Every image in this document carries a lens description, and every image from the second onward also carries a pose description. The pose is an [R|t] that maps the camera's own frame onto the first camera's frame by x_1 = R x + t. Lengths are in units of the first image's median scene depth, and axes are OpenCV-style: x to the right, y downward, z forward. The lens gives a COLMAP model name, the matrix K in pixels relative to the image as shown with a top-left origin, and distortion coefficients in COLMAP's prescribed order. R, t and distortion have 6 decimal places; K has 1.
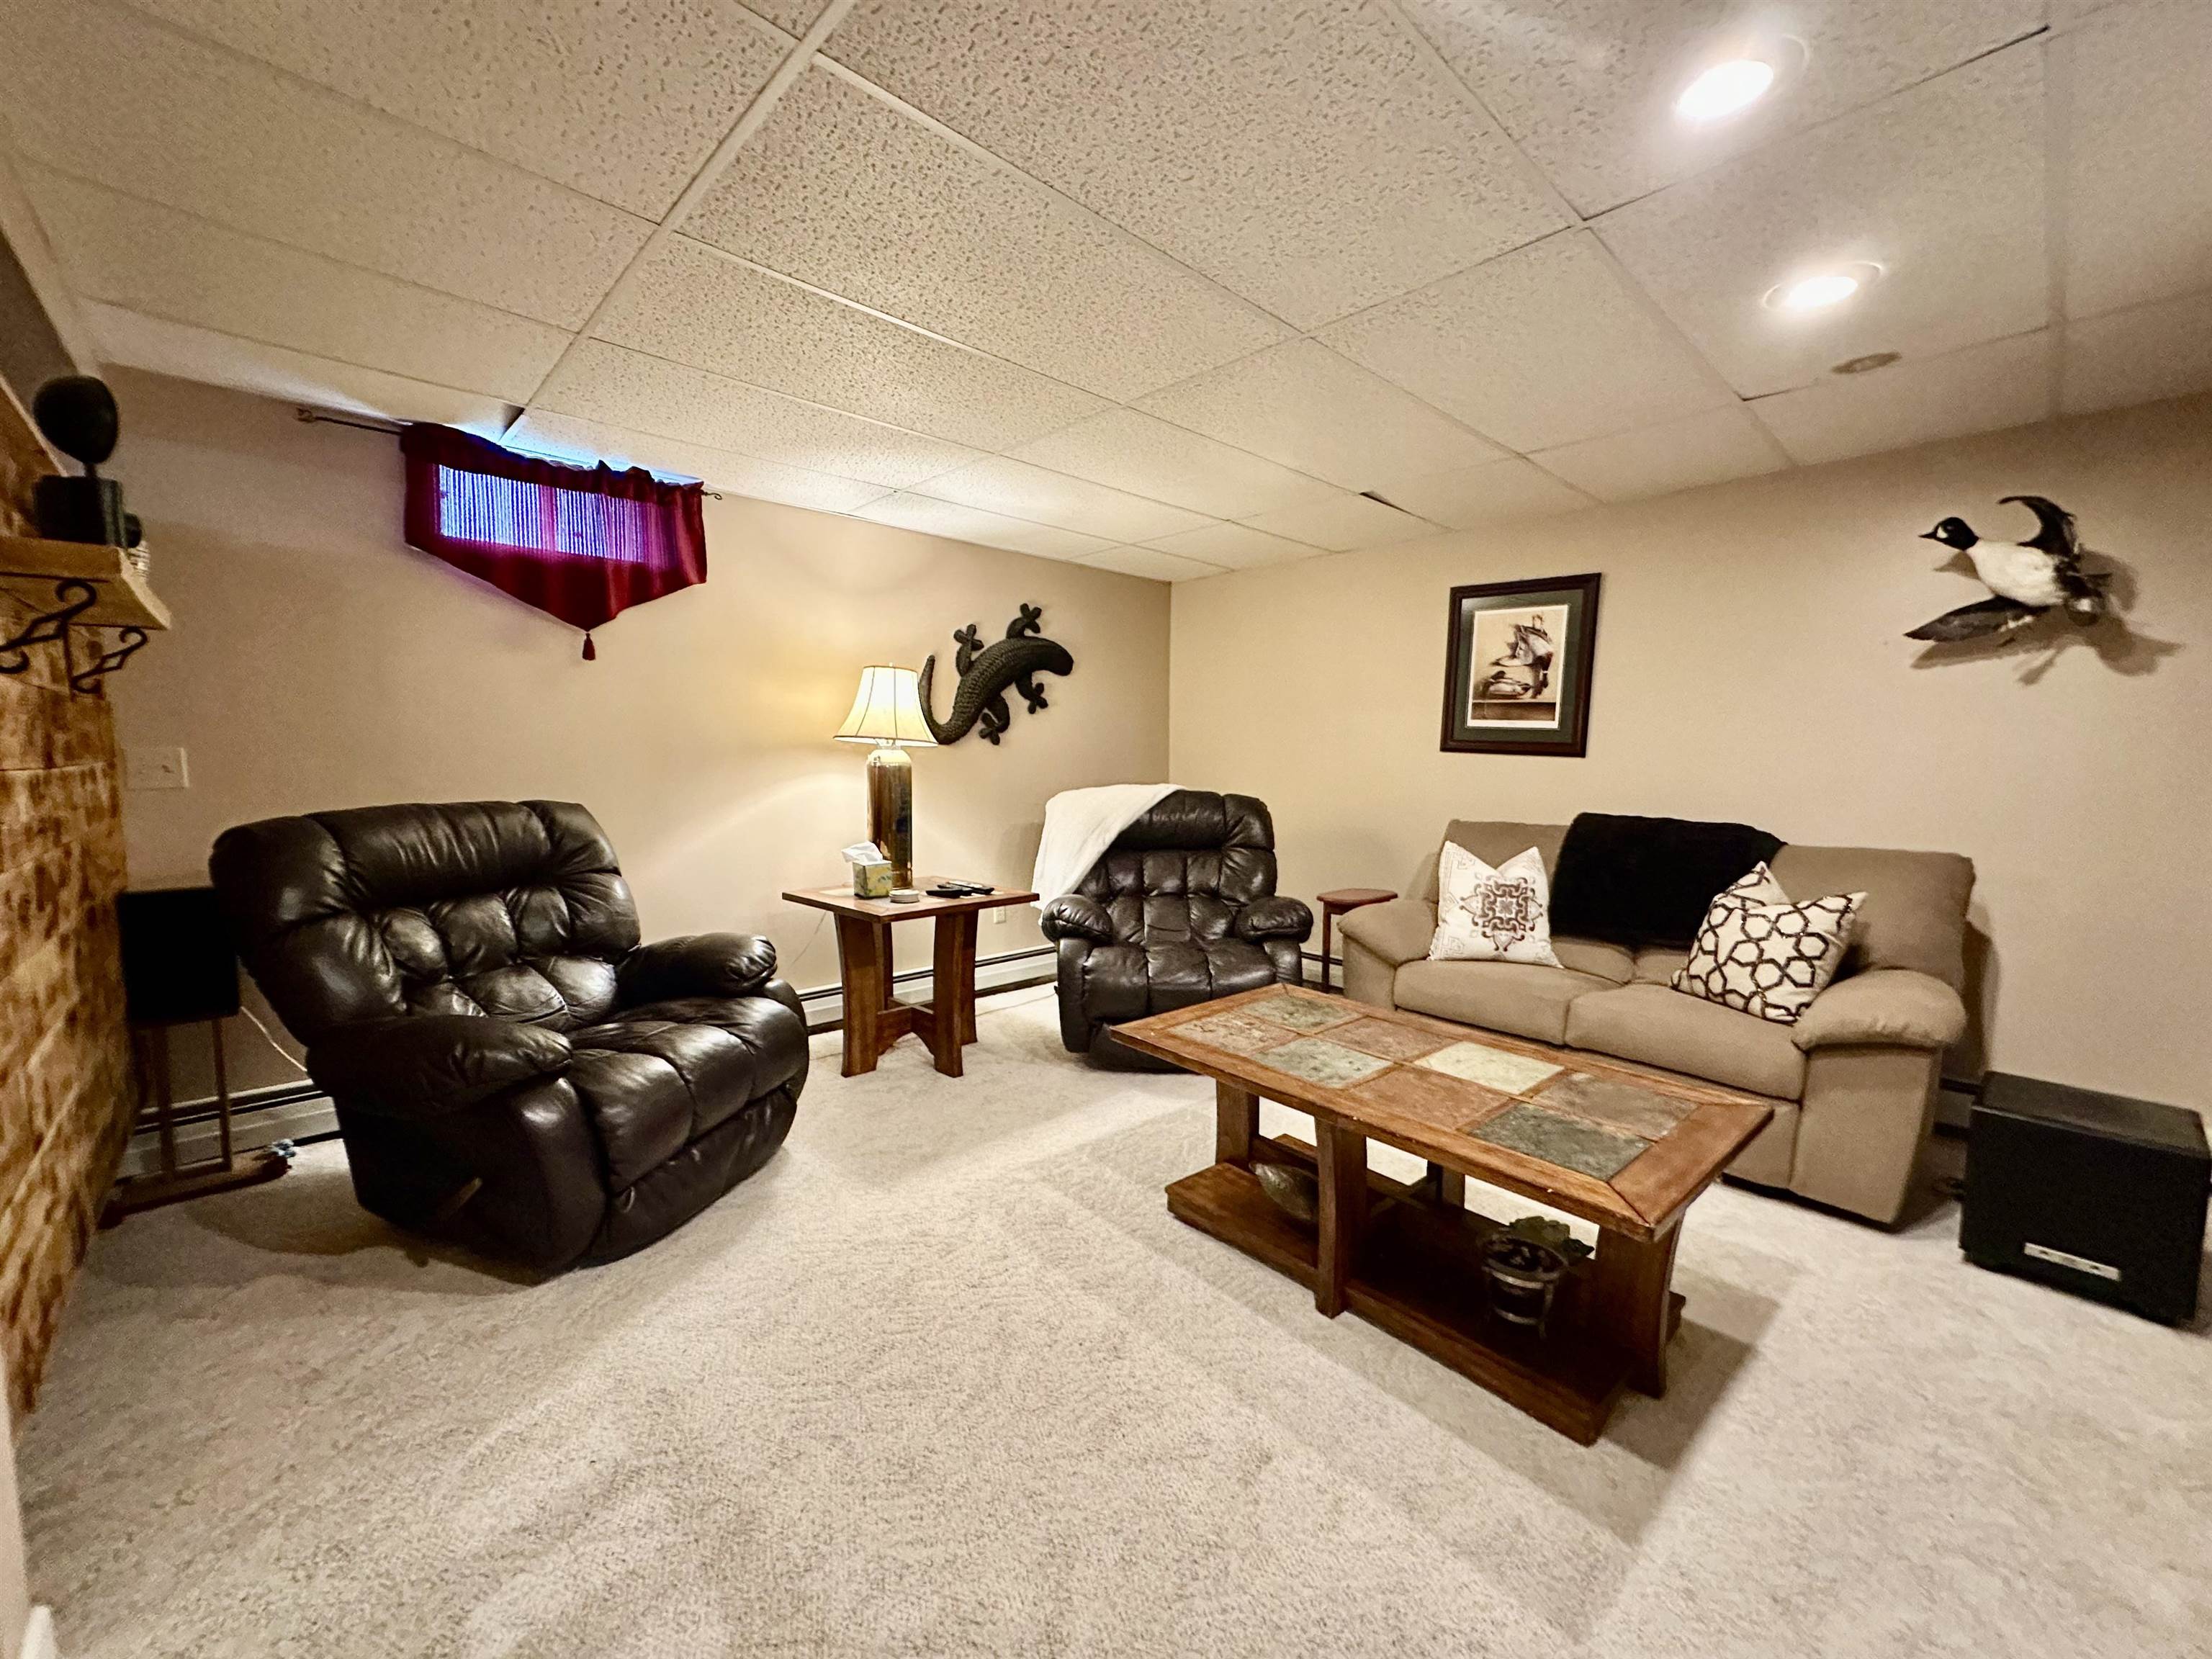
lens RADIAL K [[881.3, 0, 1106.5], [0, 881.3, 827.7], [0, 0, 1]] dist [-0.003939, 0.001091]
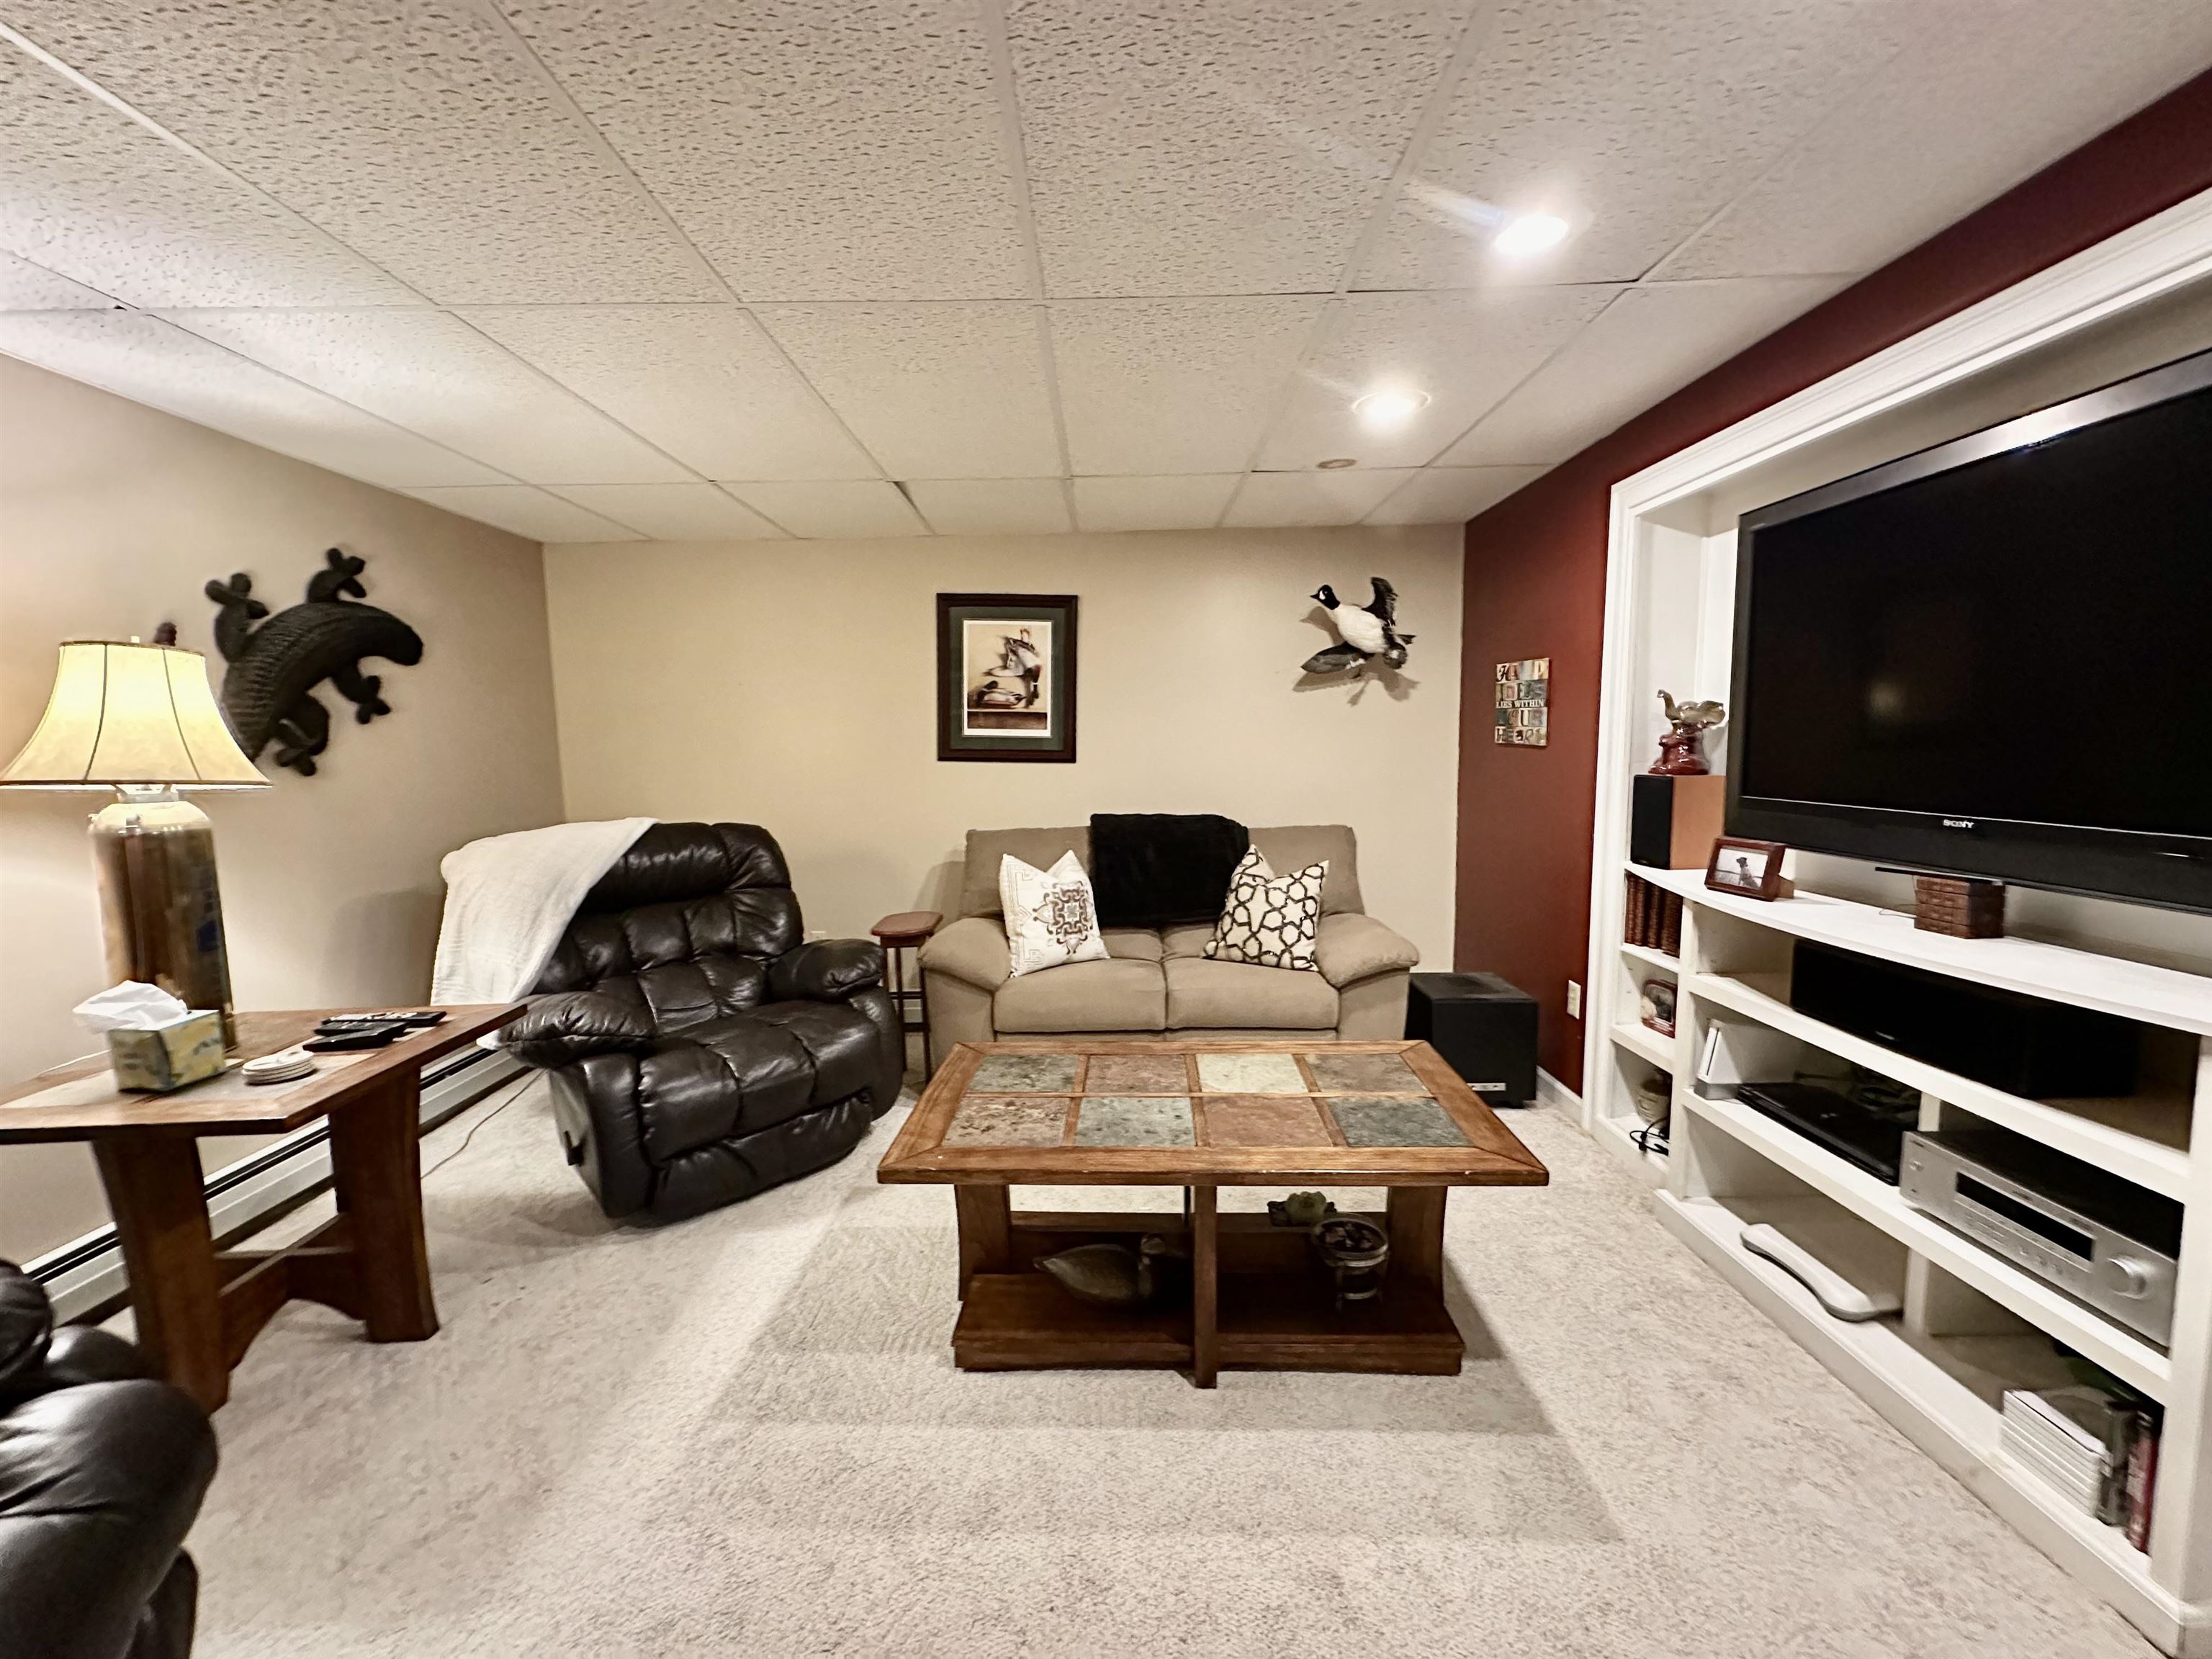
lens RADIAL K [[881.3, 0, 1106.3], [0, 881.3, 827.7], [0, 0, 1]] dist [-0.003939, 0.001091]
pose [[0.685133, -0.092556, 0.722513, -0.263854], [0.086463, 0.995215, 0.045501, -0.052625], [-0.723268, 0.031297, 0.689858, 0.247414]]
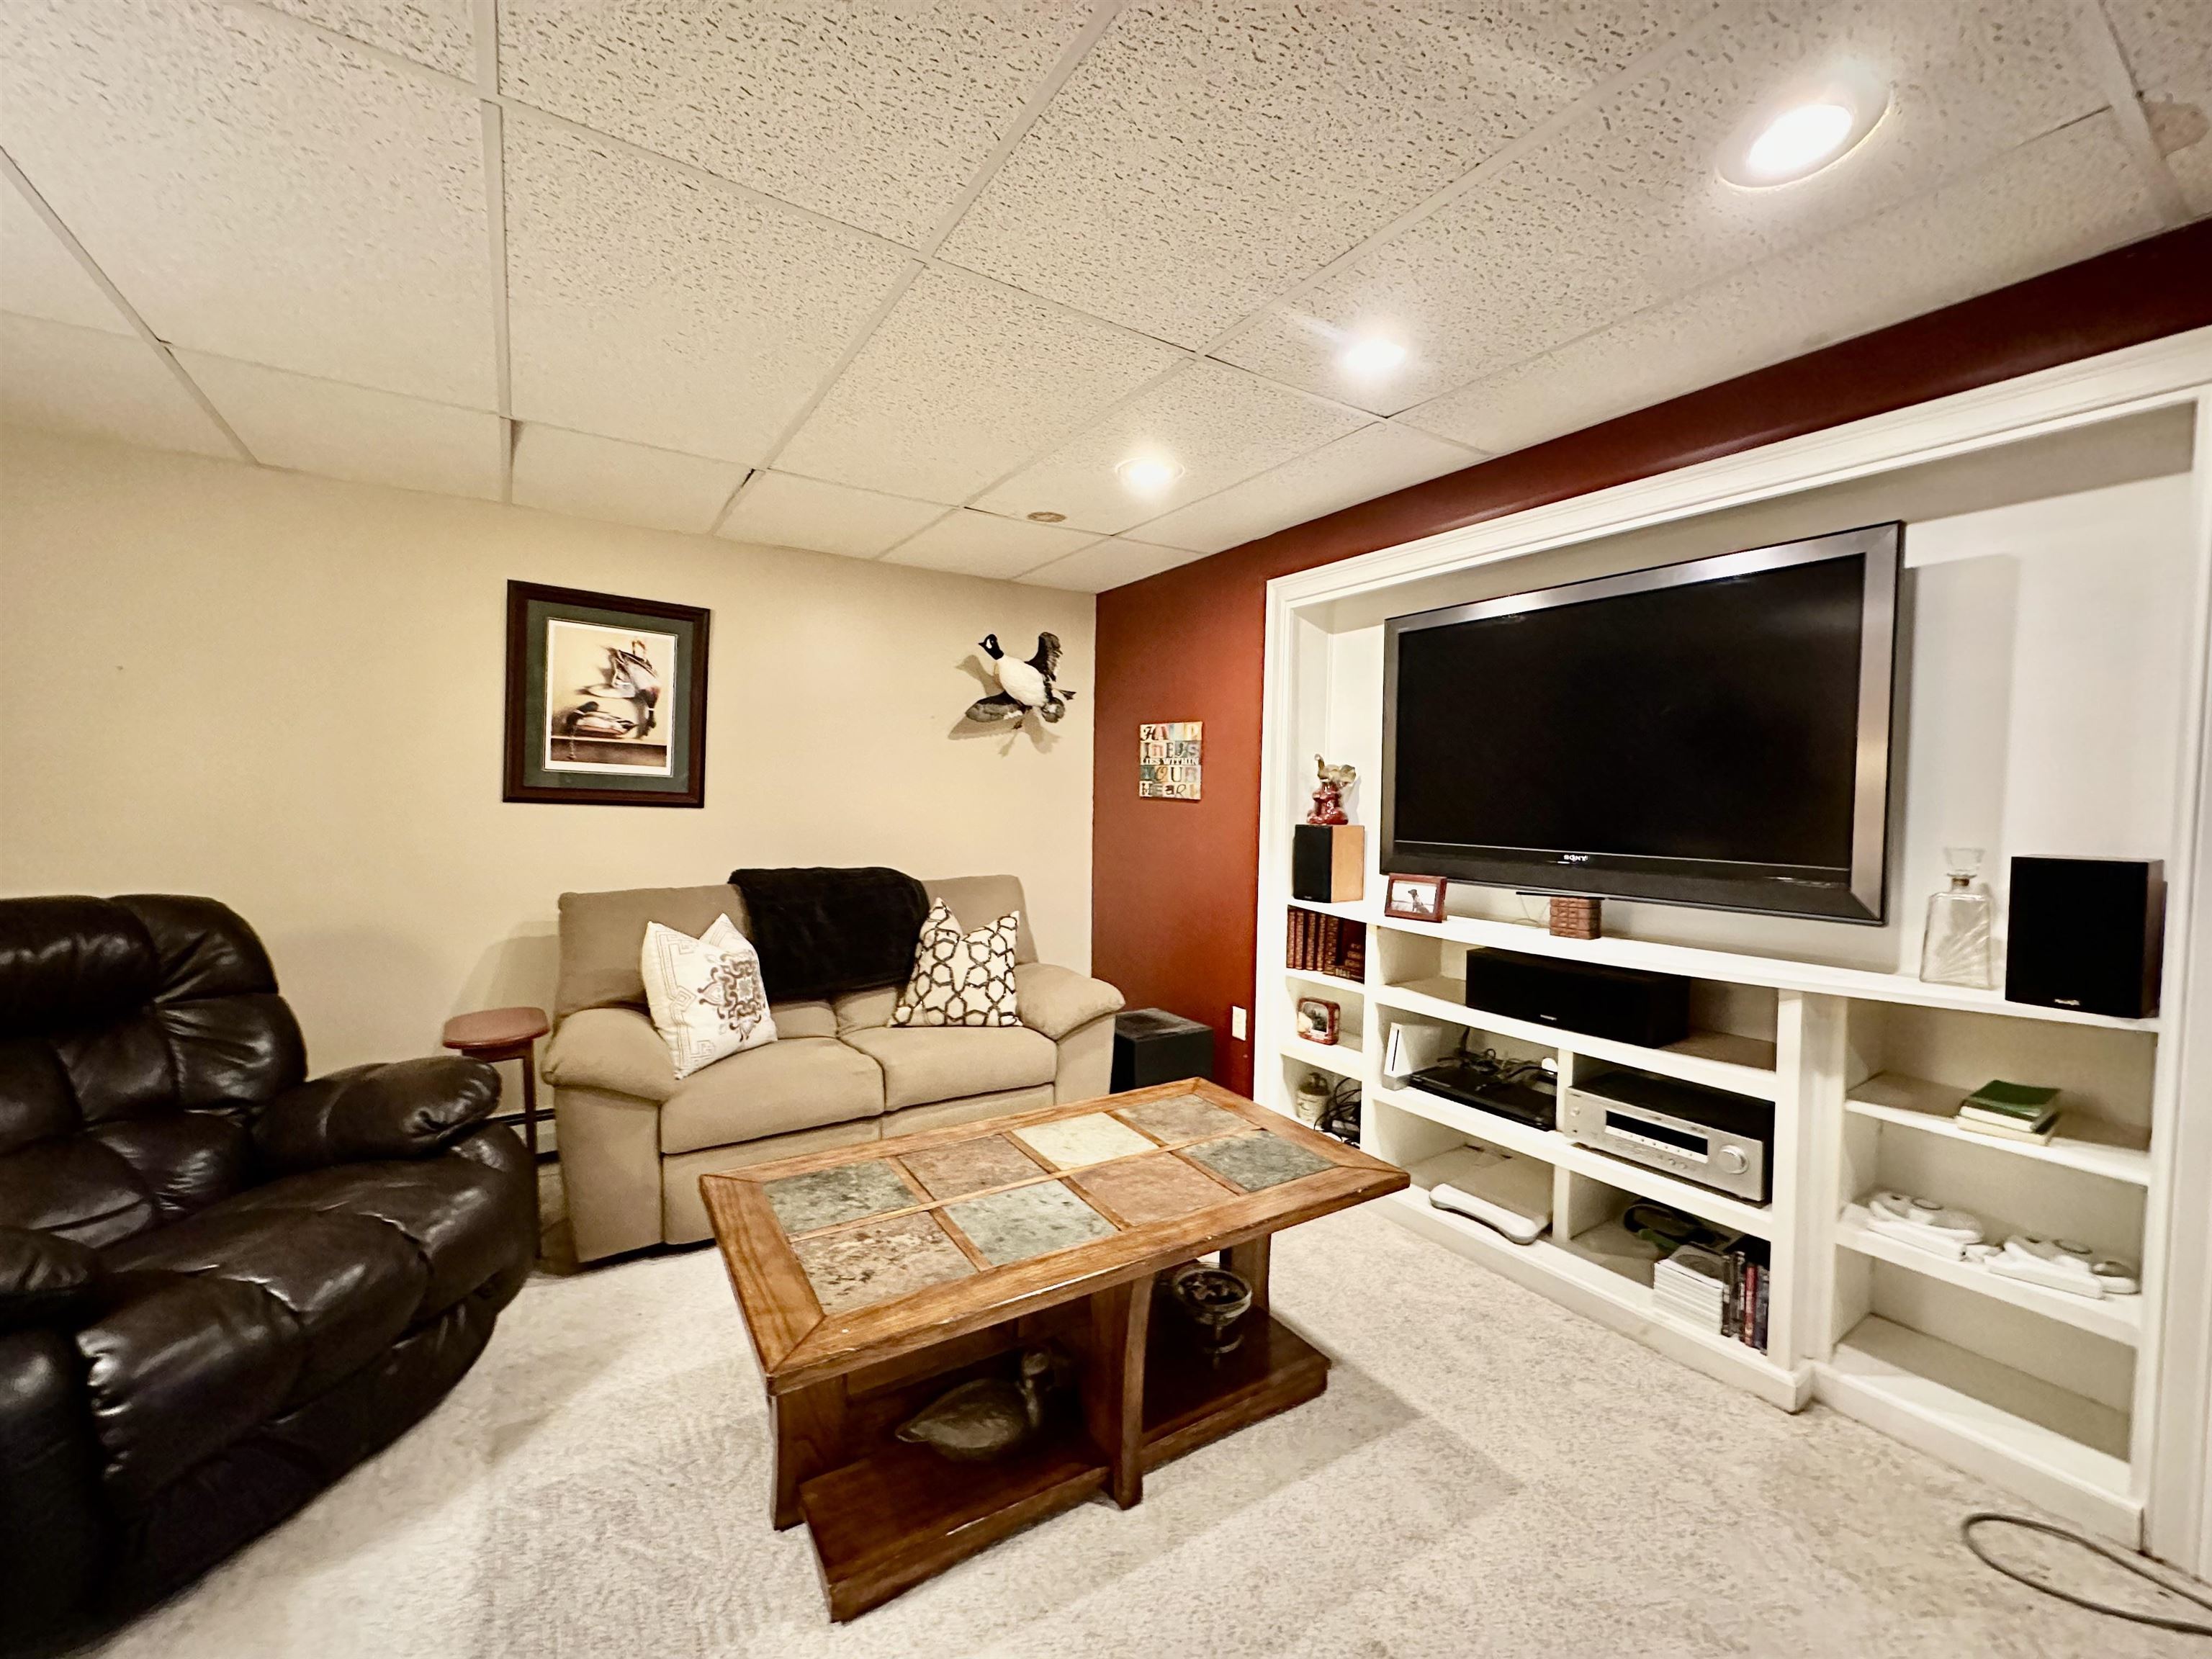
lens RADIAL K [[881.3, 0, 1104.2], [0, 881.3, 828.2], [0, 0, 1]] dist [-0.003939, 0.001091]
pose [[0.168857, -0.044806, 0.984622, -0.322099], [0.076314, 0.996562, 0.032262, -0.065171], [-0.982682, 0.069693, 0.171696, 0.500274]]
